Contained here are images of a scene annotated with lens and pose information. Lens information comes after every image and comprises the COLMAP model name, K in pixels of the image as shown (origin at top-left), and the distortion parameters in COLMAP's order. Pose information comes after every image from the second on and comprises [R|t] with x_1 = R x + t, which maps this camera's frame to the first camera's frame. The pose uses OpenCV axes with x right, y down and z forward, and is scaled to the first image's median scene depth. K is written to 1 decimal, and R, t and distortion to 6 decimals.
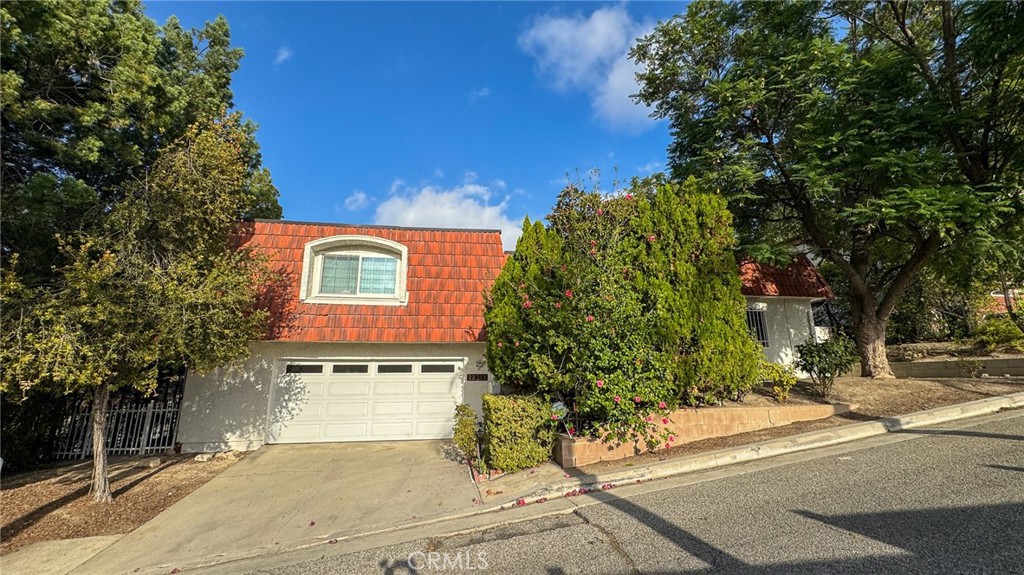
lens RADIAL K [[409.1, 0, 506.9], [0, 409.1, 285.1], [0, 0, 1]] dist [-0.002188, 0.000360]
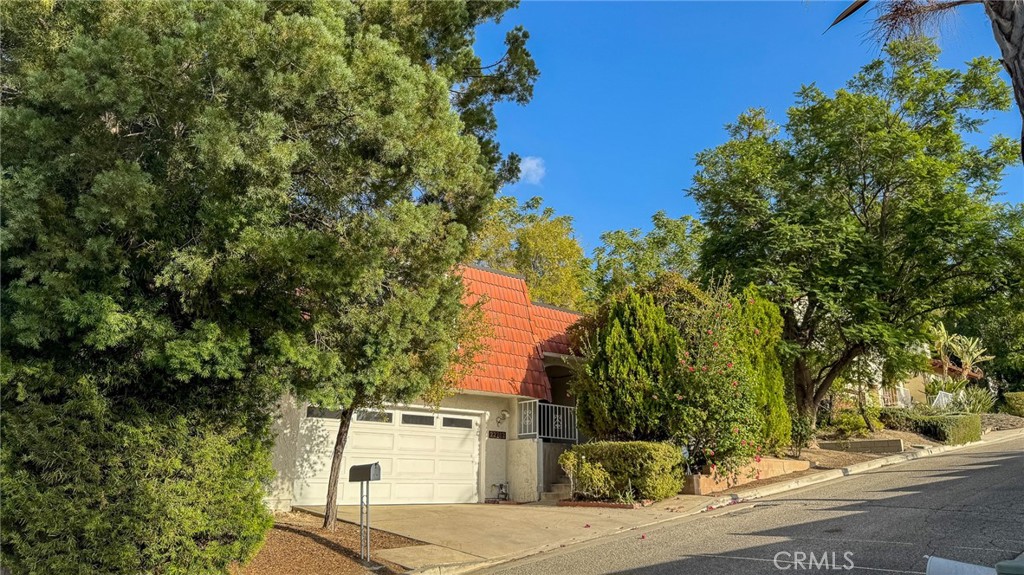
lens RADIAL K [[727.7, 0, 509.4], [0, 727.7, 284.1], [0, 0, 1]] dist [0.045040, -0.028425]
pose [[0.840482, 0.157532, 0.518433, -0.995008], [-0.133001, 0.987512, -0.084446, 0.029921], [-0.525262, 0.002023, 0.850938, -0.409281]]
